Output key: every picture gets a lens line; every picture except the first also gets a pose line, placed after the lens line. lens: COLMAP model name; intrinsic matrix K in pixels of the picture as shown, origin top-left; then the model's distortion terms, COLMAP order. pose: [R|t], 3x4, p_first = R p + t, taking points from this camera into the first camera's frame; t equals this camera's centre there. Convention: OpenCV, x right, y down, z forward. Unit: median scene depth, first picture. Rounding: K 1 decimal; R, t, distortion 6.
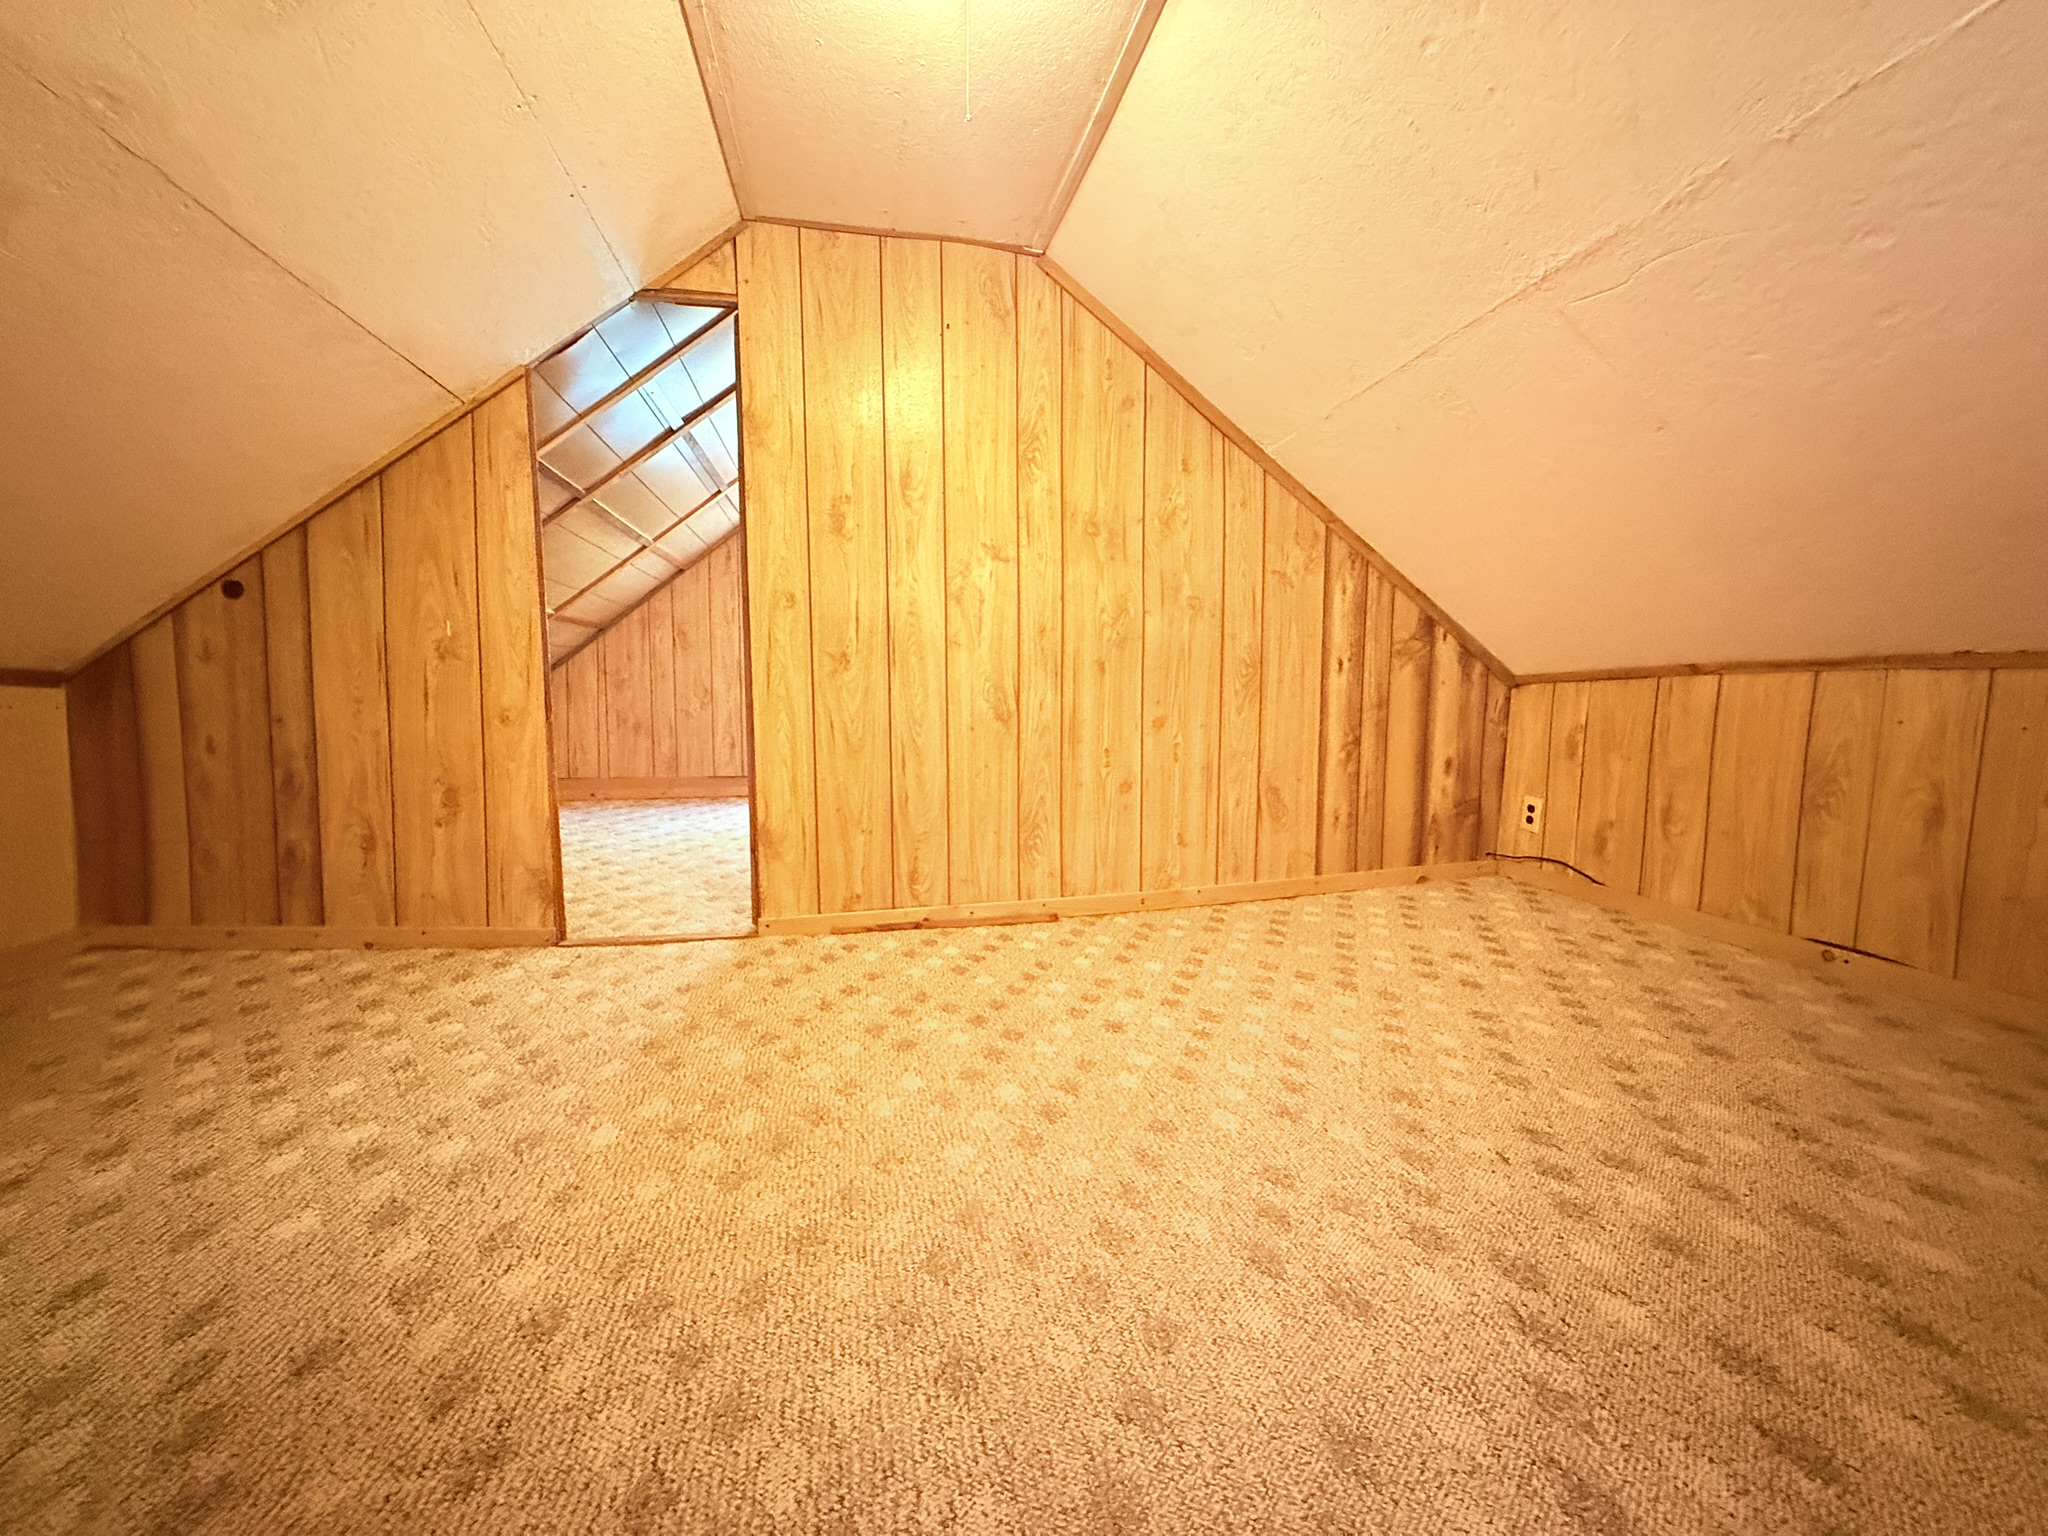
lens RADIAL K [[816.6, 0, 1018.5], [0, 816.6, 765.9], [0, 0, 1]] dist [0.000447, 0.000305]
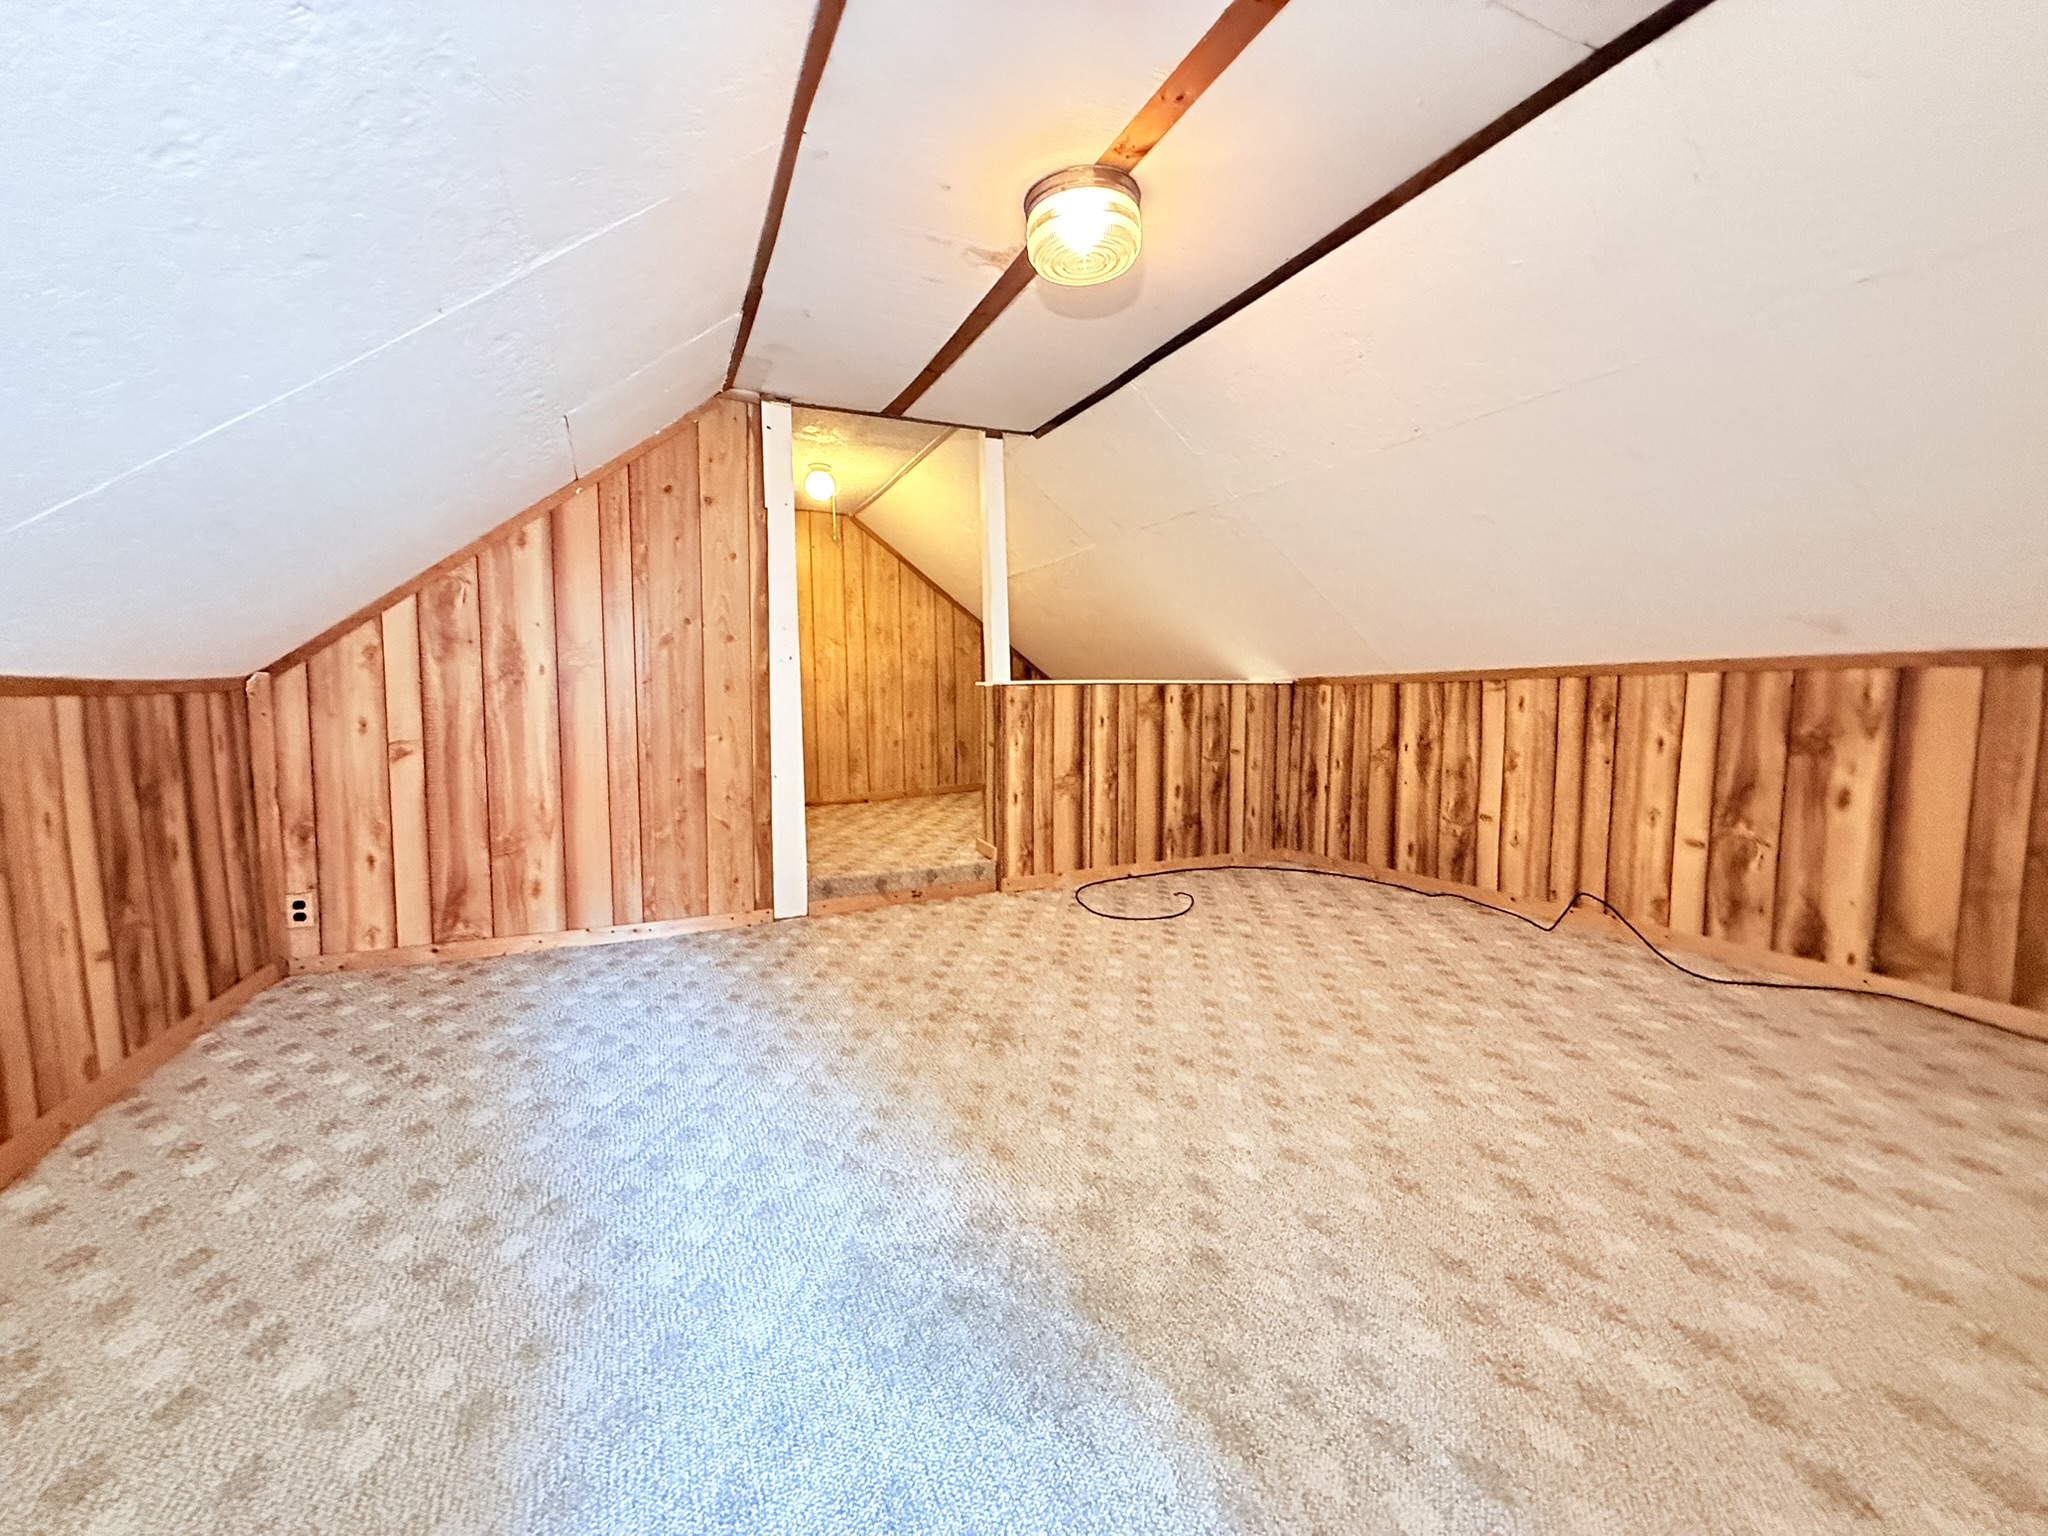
lens RADIAL K [[816.6, 0, 1018.5], [0, 816.6, 765.9], [0, 0, 1]] dist [0.000447, 0.000305]
pose [[0.971936, -0.027514, 0.233630, -0.073115], [0.027614, 0.999615, 0.002845, 0.095112], [-0.233618, 0.003686, 0.972322, -1.332955]]
